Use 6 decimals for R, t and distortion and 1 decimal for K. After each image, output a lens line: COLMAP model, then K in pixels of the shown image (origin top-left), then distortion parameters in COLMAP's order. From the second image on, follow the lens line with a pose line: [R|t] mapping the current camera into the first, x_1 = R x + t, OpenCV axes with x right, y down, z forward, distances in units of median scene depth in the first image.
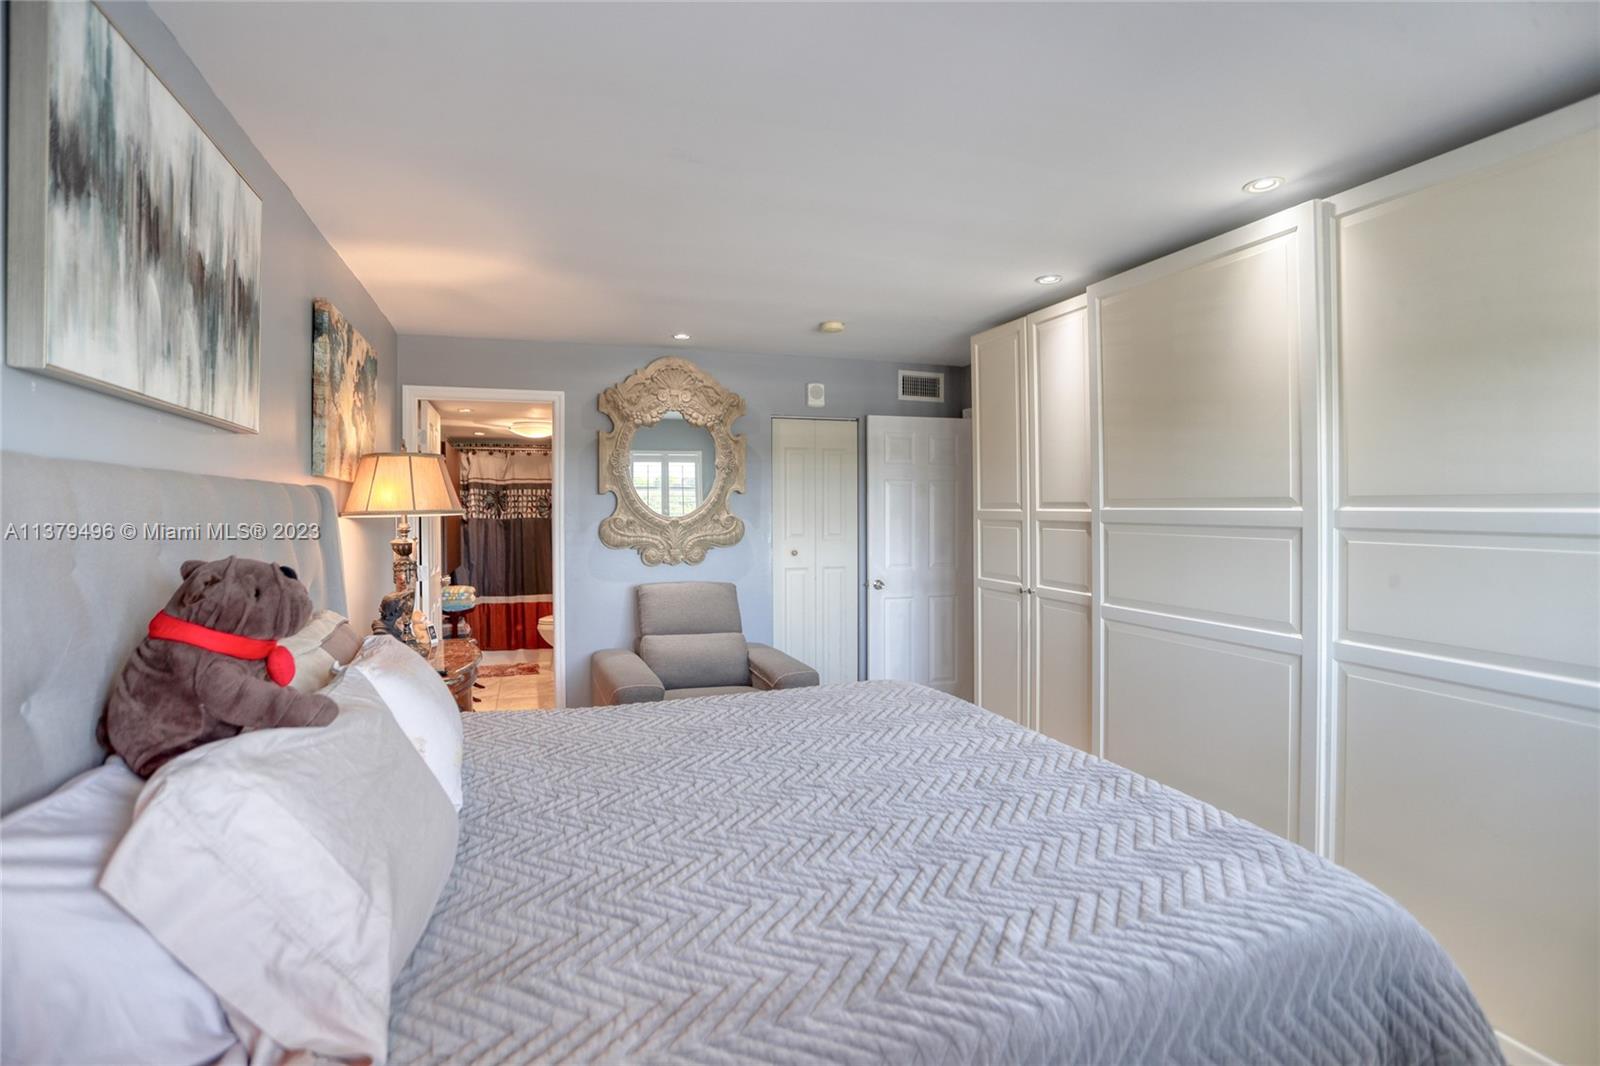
lens RADIAL K [[778.8, 0, 790.3], [0, 778.8, 523.9], [0, 0, 1]] dist [-0.050621, 0.016196]
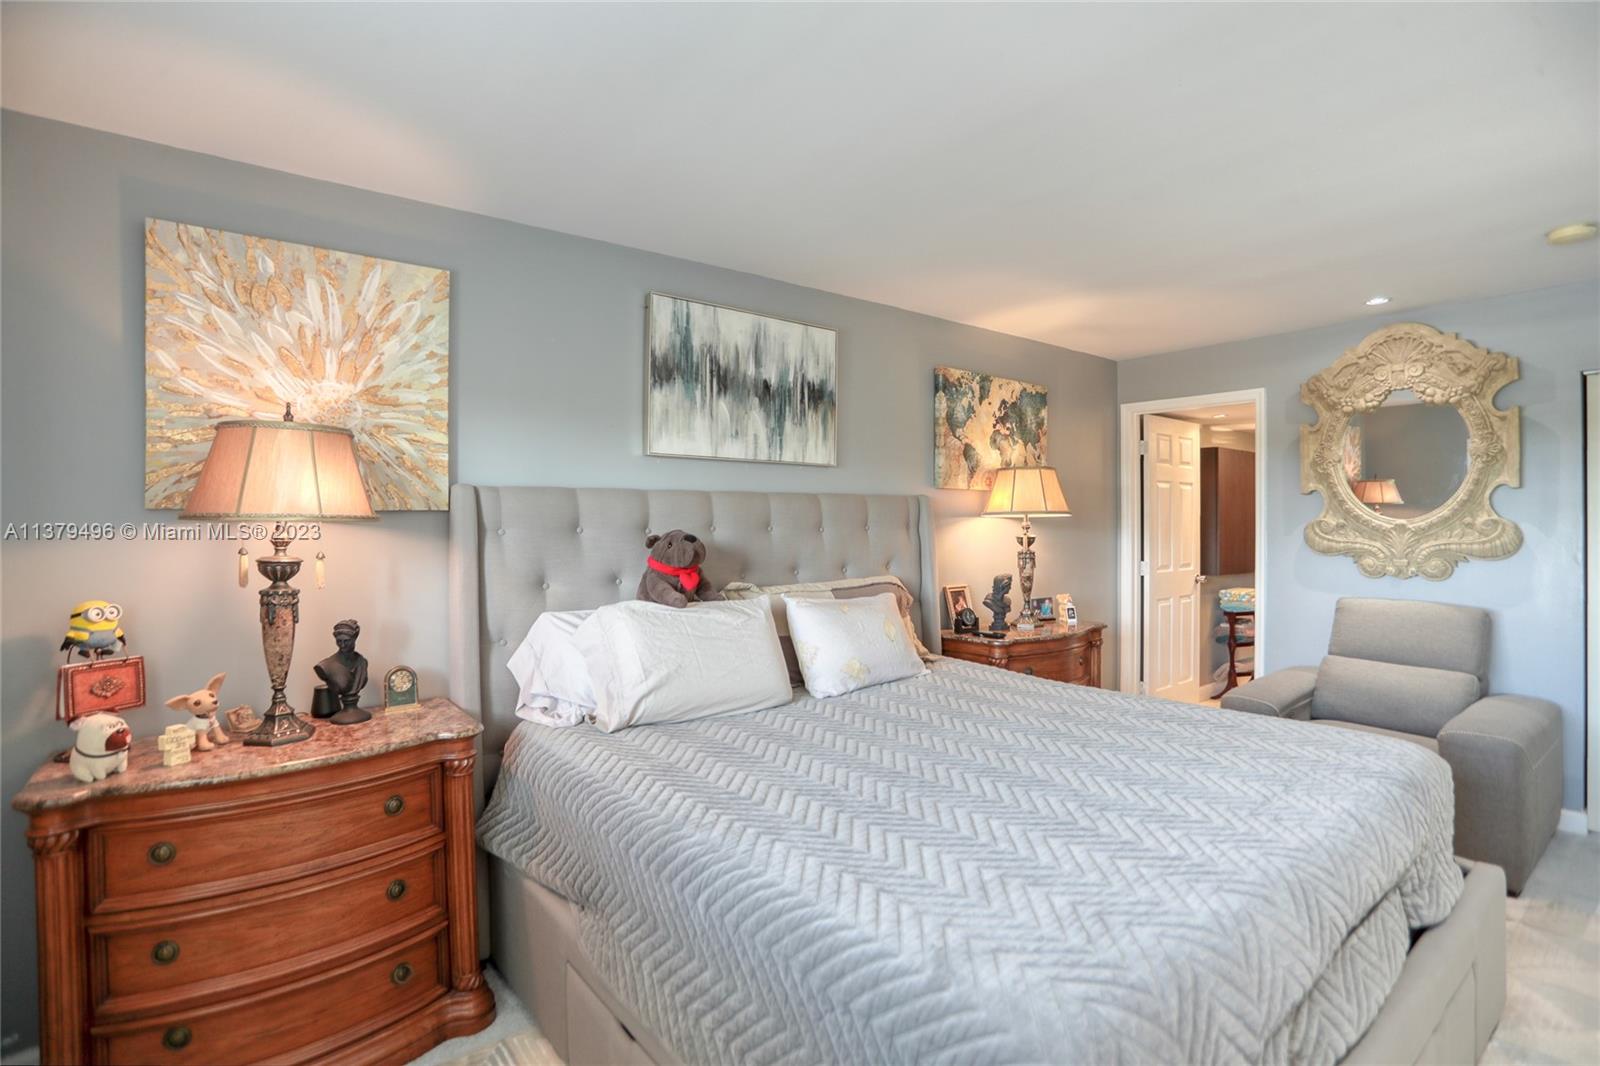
lens RADIAL K [[778.8, 0, 795.2], [0, 778.8, 524.9], [0, 0, 1]] dist [-0.050621, 0.016196]
pose [[0.328473, 0.010072, -0.944460, 0.408397], [-0.016785, 0.999847, 0.004825, 0.003418], [0.944364, 0.014268, 0.328592, 0.144369]]
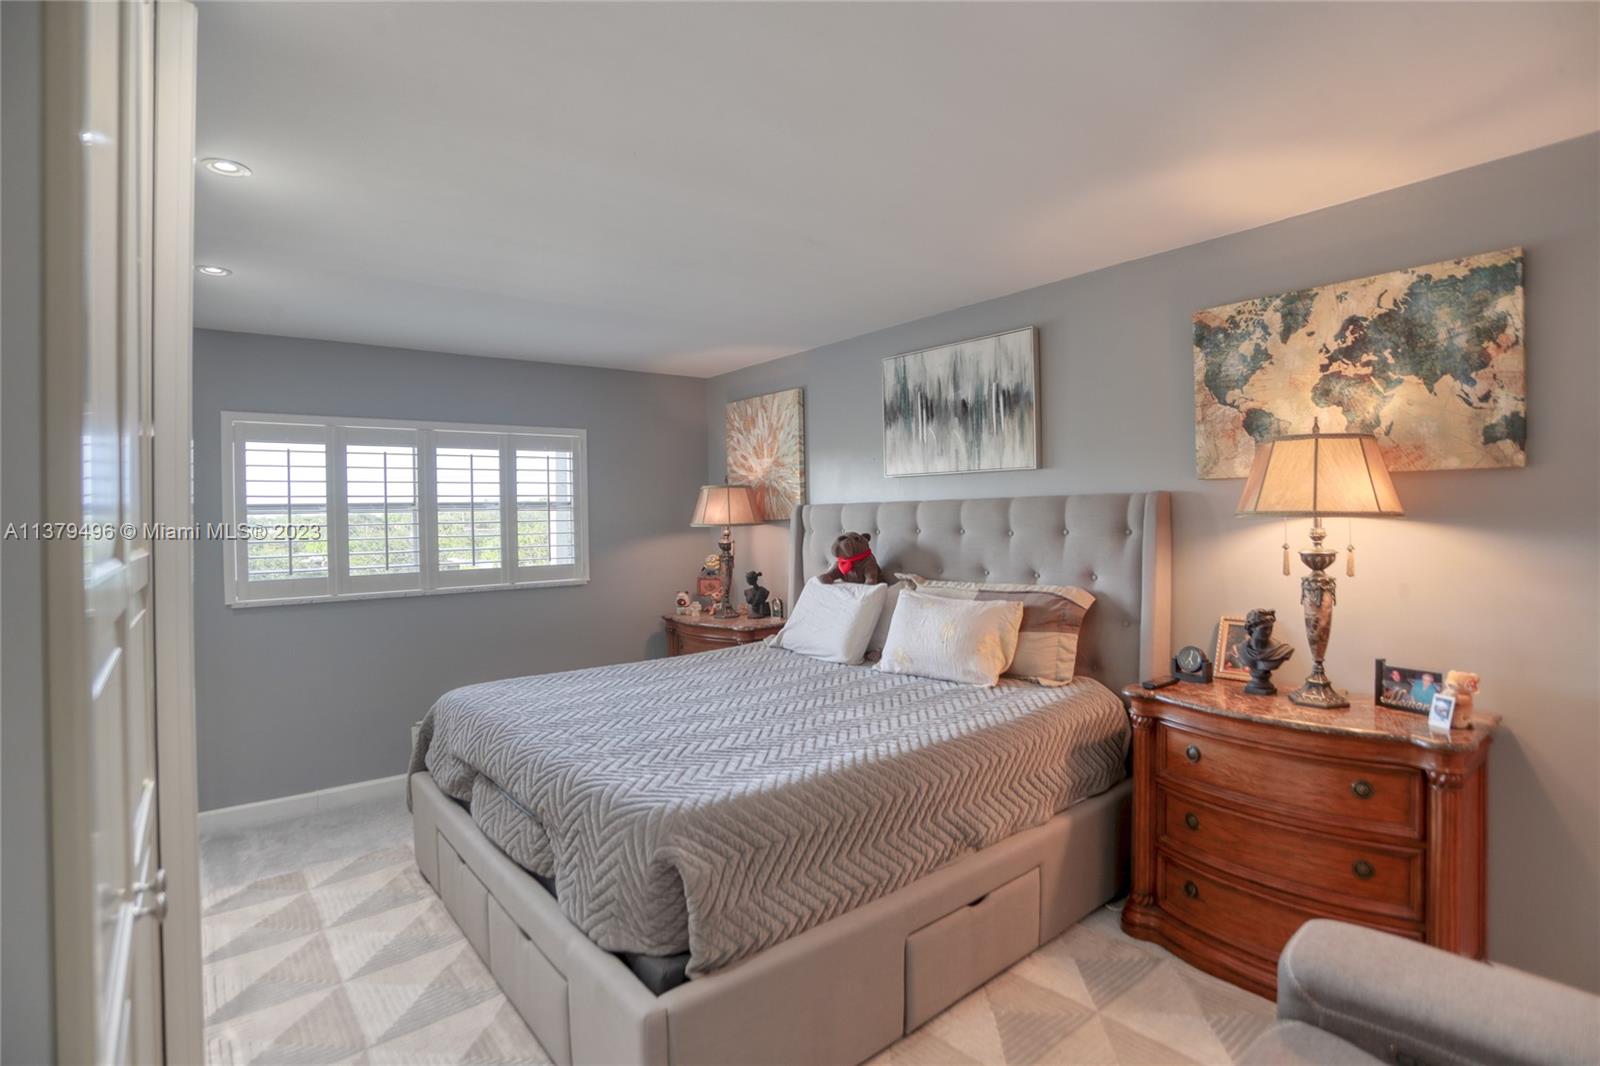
lens RADIAL K [[778.8, 0, 797.3], [0, 778.8, 526.1], [0, 0, 1]] dist [-0.050621, 0.016196]
pose [[-0.940155, 0.017156, -0.340314, 0.160056], [0.008964, 0.999631, 0.025631, -0.017384], [0.340628, 0.021047, -0.939962, 1.044317]]
